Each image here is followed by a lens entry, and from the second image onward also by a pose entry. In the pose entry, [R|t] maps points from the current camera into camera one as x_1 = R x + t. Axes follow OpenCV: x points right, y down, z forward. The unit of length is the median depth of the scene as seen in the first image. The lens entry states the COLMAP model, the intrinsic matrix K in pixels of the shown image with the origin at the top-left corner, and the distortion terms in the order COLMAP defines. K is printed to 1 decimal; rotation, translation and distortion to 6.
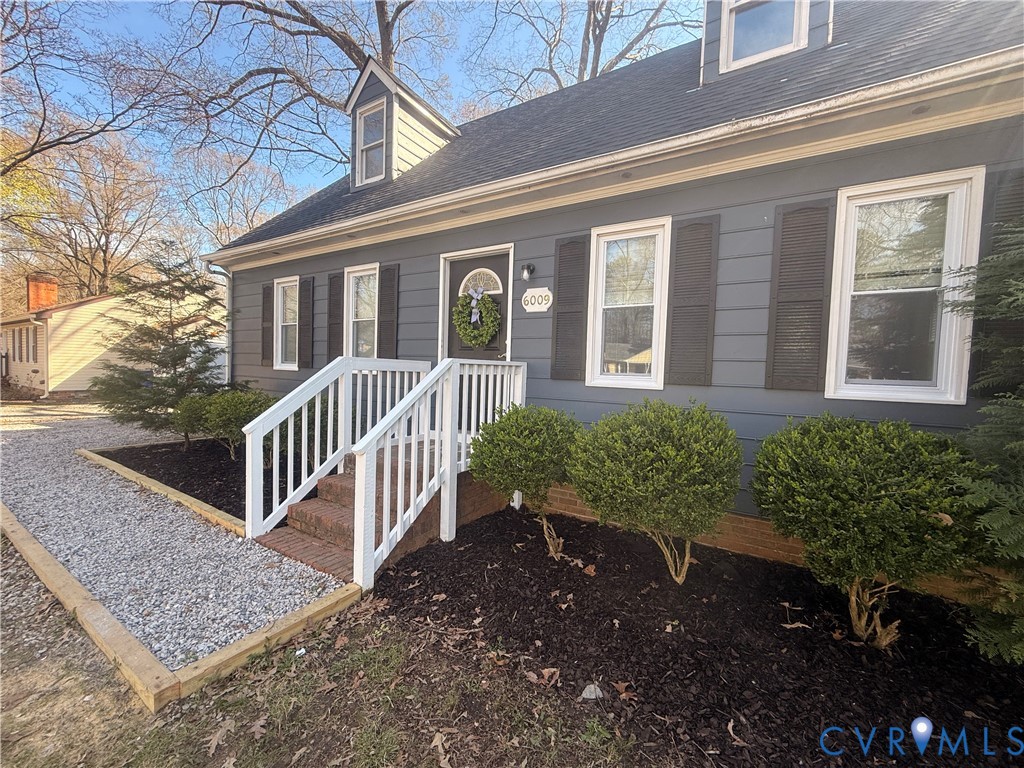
lens RADIAL K [[408.8, 0, 514.0], [0, 408.8, 383.8], [0, 0, 1]] dist [0.000180, -0.000024]
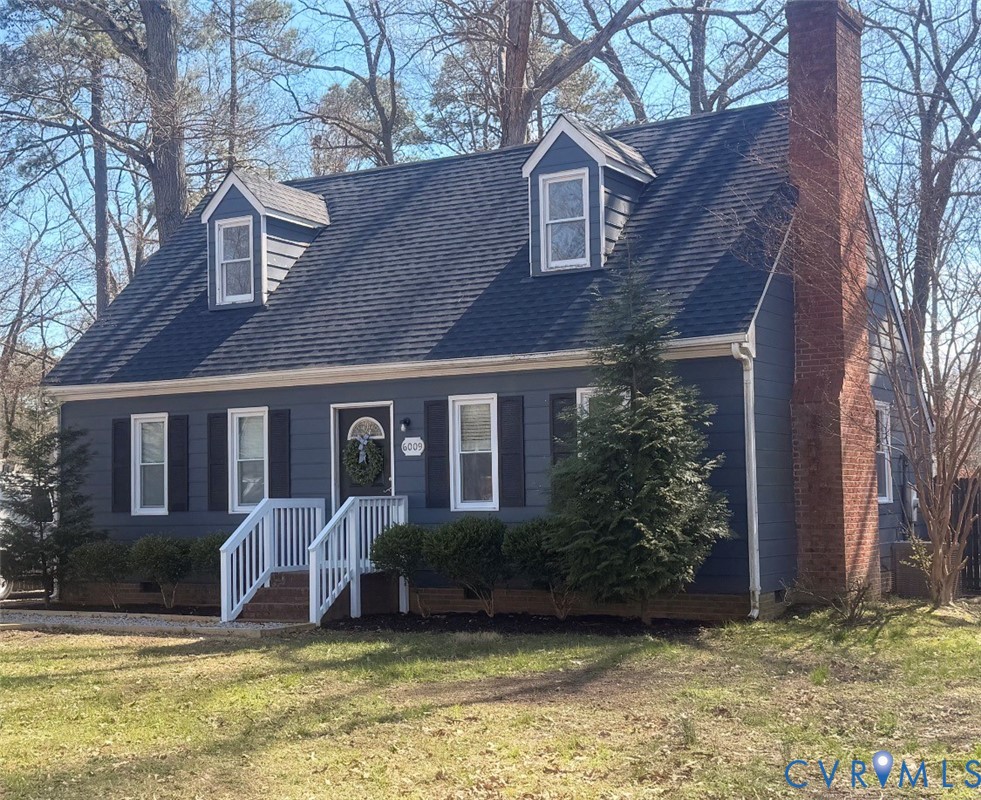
lens RADIAL K [[1498.8, 0, 491.2], [0, 1498.8, 400.5], [0, 0, 1]] dist [-0.304352, 0.000000]
pose [[0.998304, -0.046839, 0.034587, 0.141009], [0.050286, 0.993024, -0.106650, 0.156034], [-0.029350, 0.108208, 0.993695, -3.526569]]
